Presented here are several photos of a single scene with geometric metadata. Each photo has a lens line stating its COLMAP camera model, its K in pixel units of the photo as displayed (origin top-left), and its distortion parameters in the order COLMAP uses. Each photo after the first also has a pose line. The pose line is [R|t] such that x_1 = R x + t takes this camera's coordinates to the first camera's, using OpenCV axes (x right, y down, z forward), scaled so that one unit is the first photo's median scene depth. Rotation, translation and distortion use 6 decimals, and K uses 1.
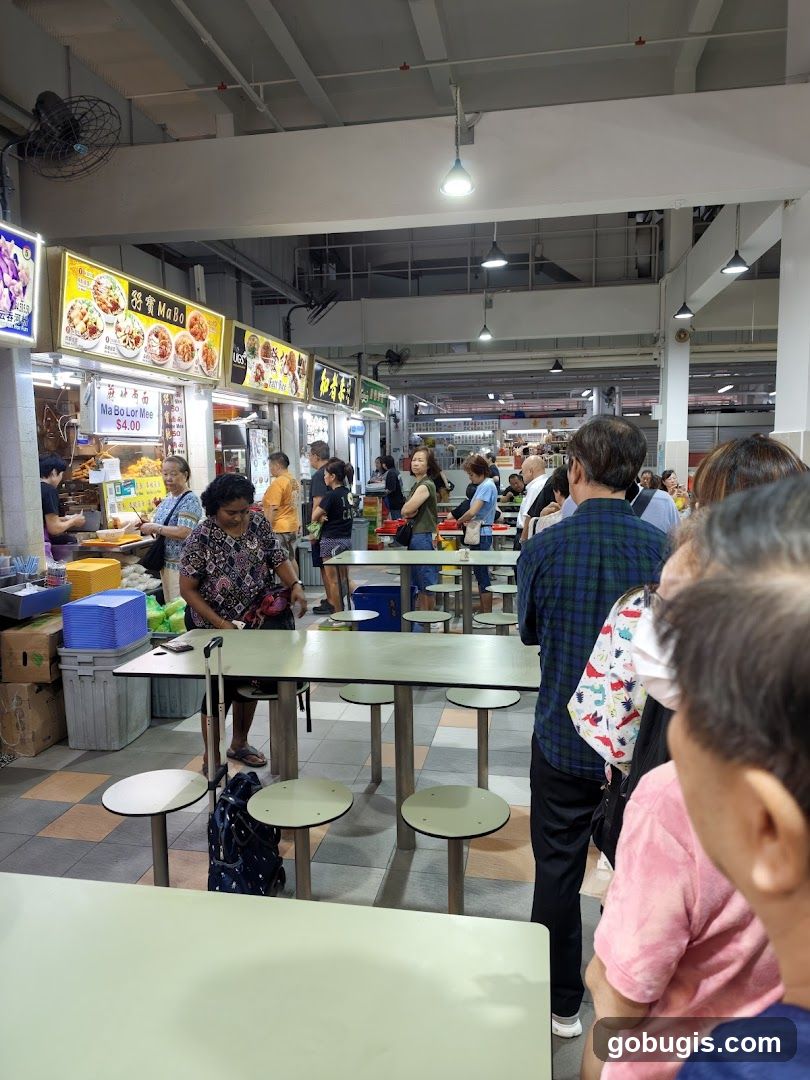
lens RADIAL K [[743.0, 0, 405.0], [0, 743.0, 540.0], [0, 0, 1]] dist [0.101604, -0.219336]
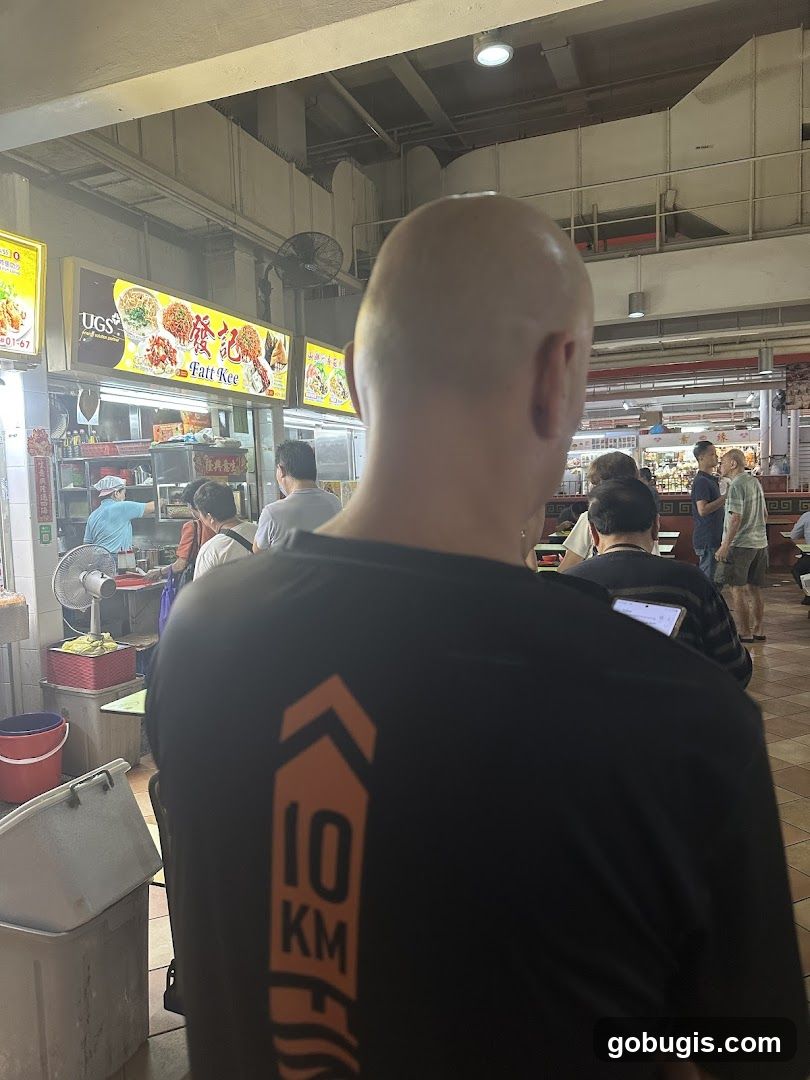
lens RADIAL K [[743.0, 0, 405.0], [0, 743.0, 540.0], [0, 0, 1]] dist [0.101604, -0.219336]
pose [[0.977355, 0.008971, -0.211416, 0.185659], [-0.016704, 0.999254, -0.034818, -0.057411], [0.210946, 0.037561, 0.976776, 0.546878]]
